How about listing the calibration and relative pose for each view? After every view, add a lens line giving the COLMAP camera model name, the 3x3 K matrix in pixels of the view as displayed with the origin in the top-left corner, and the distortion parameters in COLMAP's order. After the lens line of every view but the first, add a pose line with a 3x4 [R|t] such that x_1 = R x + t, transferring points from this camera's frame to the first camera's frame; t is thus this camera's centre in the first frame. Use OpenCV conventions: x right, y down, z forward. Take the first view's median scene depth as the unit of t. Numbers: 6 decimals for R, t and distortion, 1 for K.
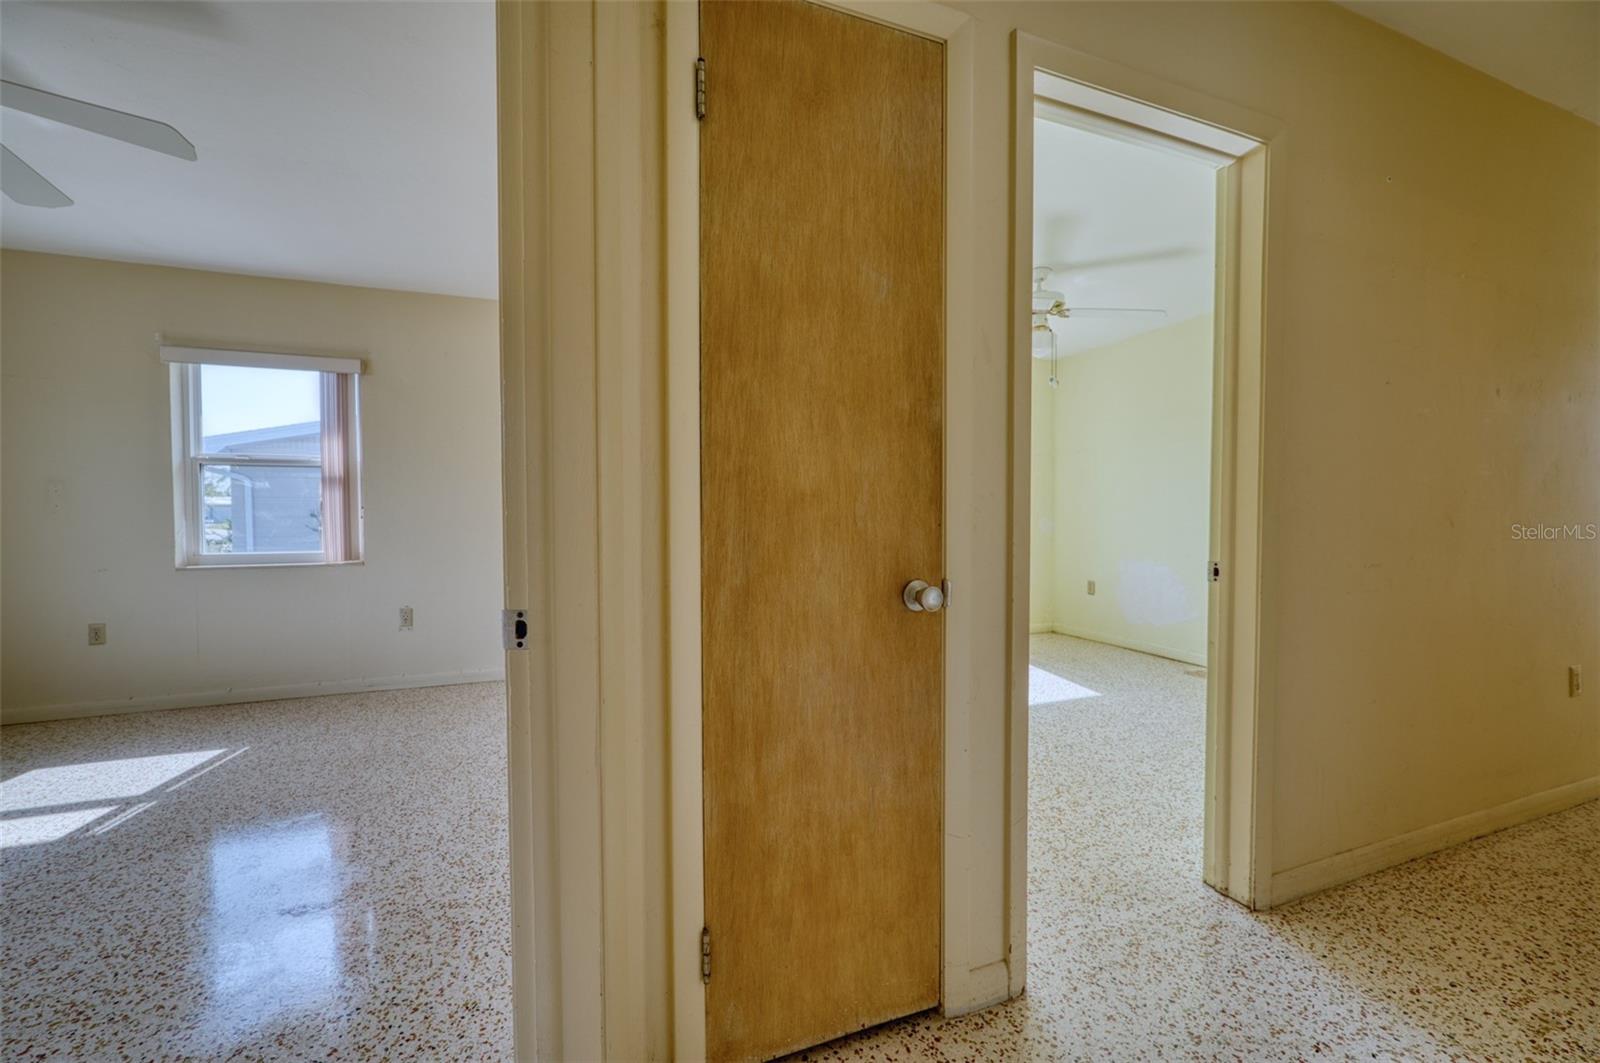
lens RADIAL K [[628.0, 0, 799.4], [0, 628.0, 528.1], [0, 0, 1]] dist [-0.011519, 0.003798]
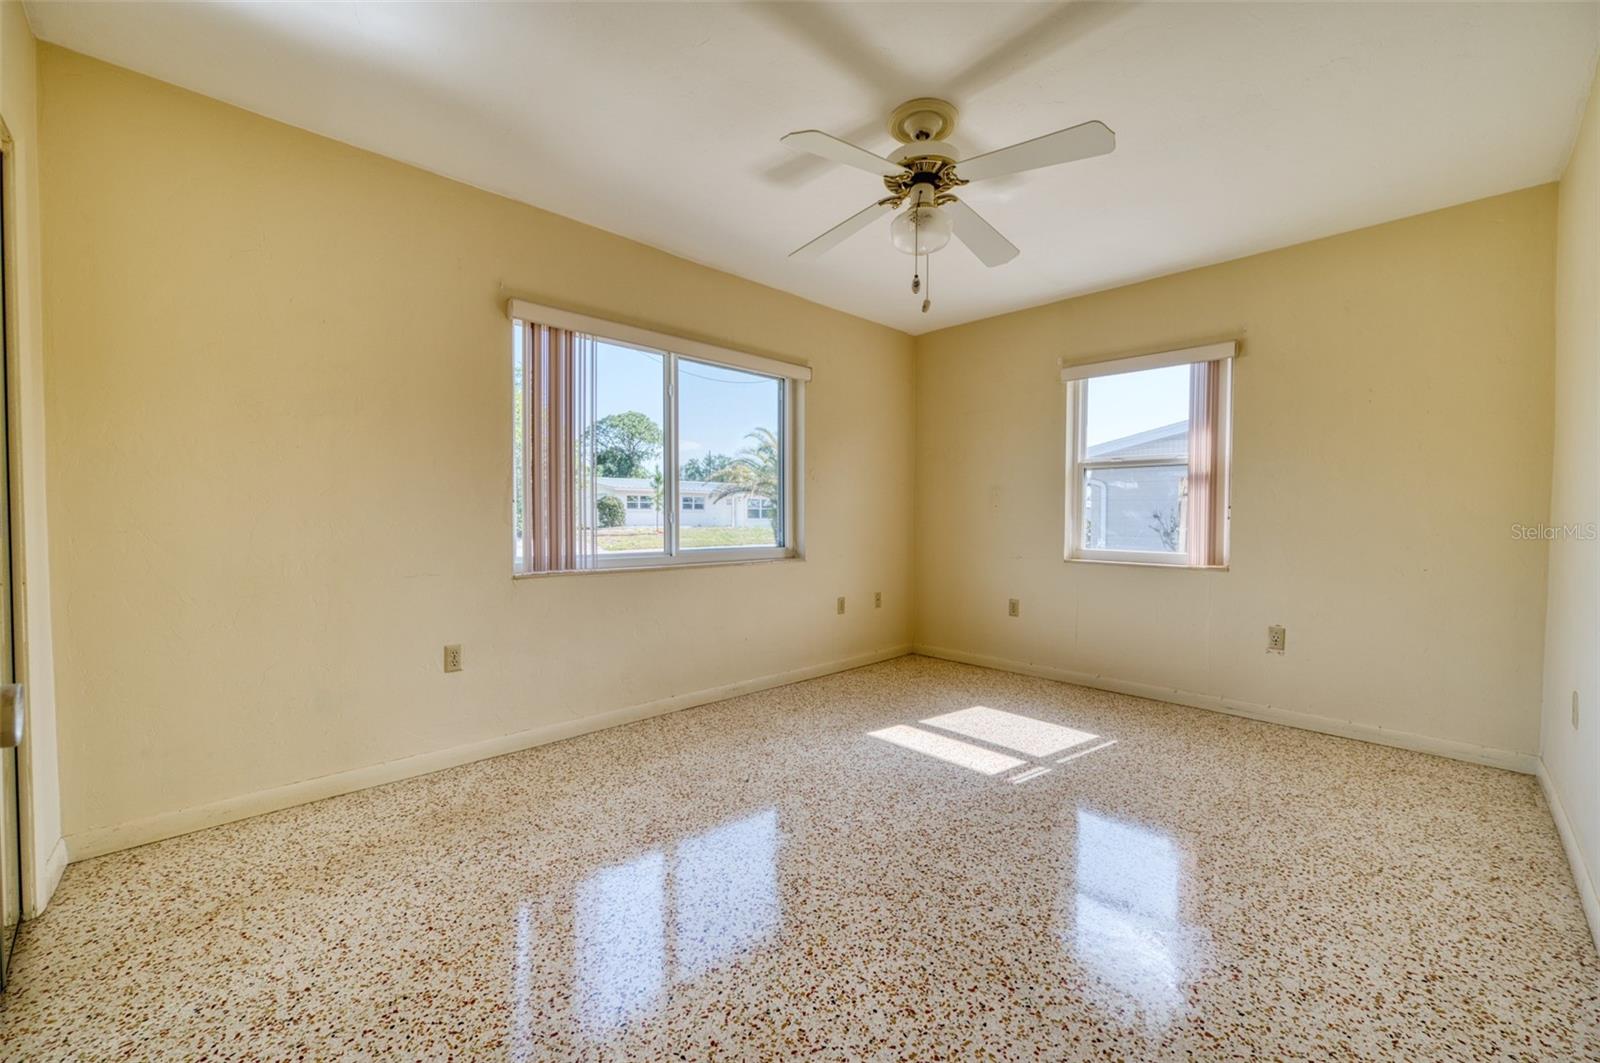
lens RADIAL K [[628.0, 0, 796.4], [0, 628.0, 526.4], [0, 0, 1]] dist [-0.011519, 0.003798]
pose [[0.389542, 0.025871, -0.920645, -0.148318], [-0.031784, 0.999388, 0.014635, 0.001089], [0.920460, 0.023561, 0.390126, 0.104270]]
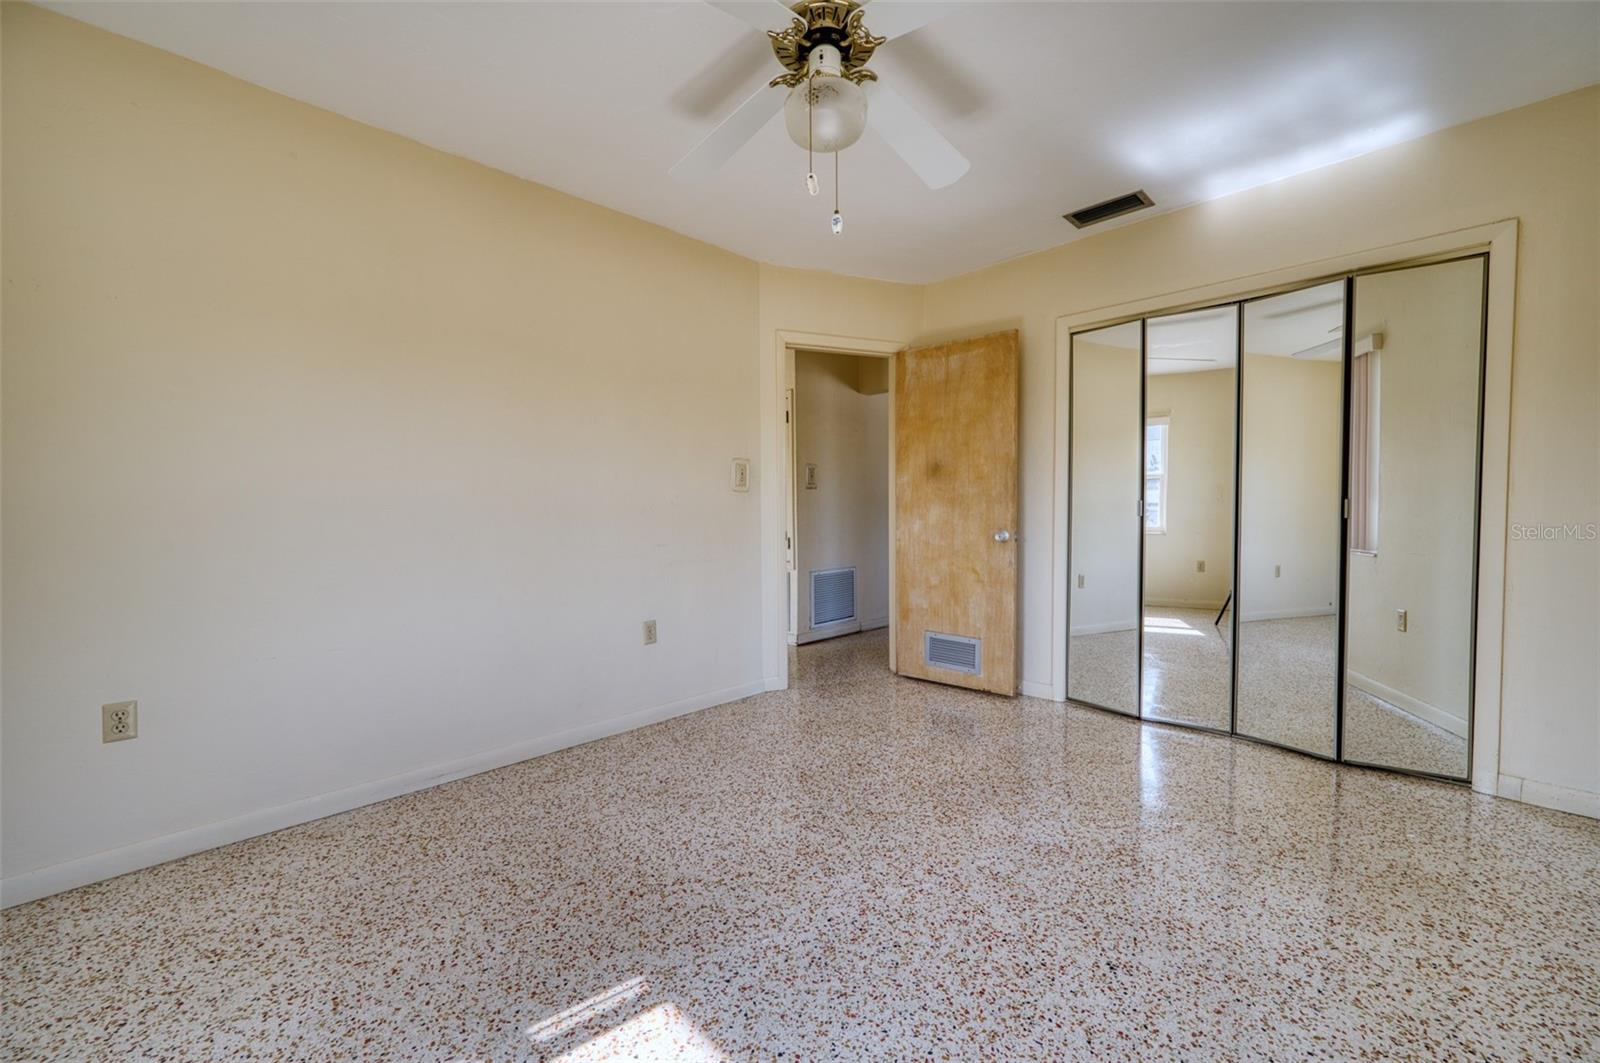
lens RADIAL K [[628.0, 0, 799.1], [0, 628.0, 533.1], [0, 0, 1]] dist [-0.011519, 0.003798]
pose [[-0.409238, -0.019089, 0.912228, -1.267569], [0.034727, 0.998731, 0.036479, -0.002222], [-0.911766, 0.046608, -0.408056, 0.775881]]
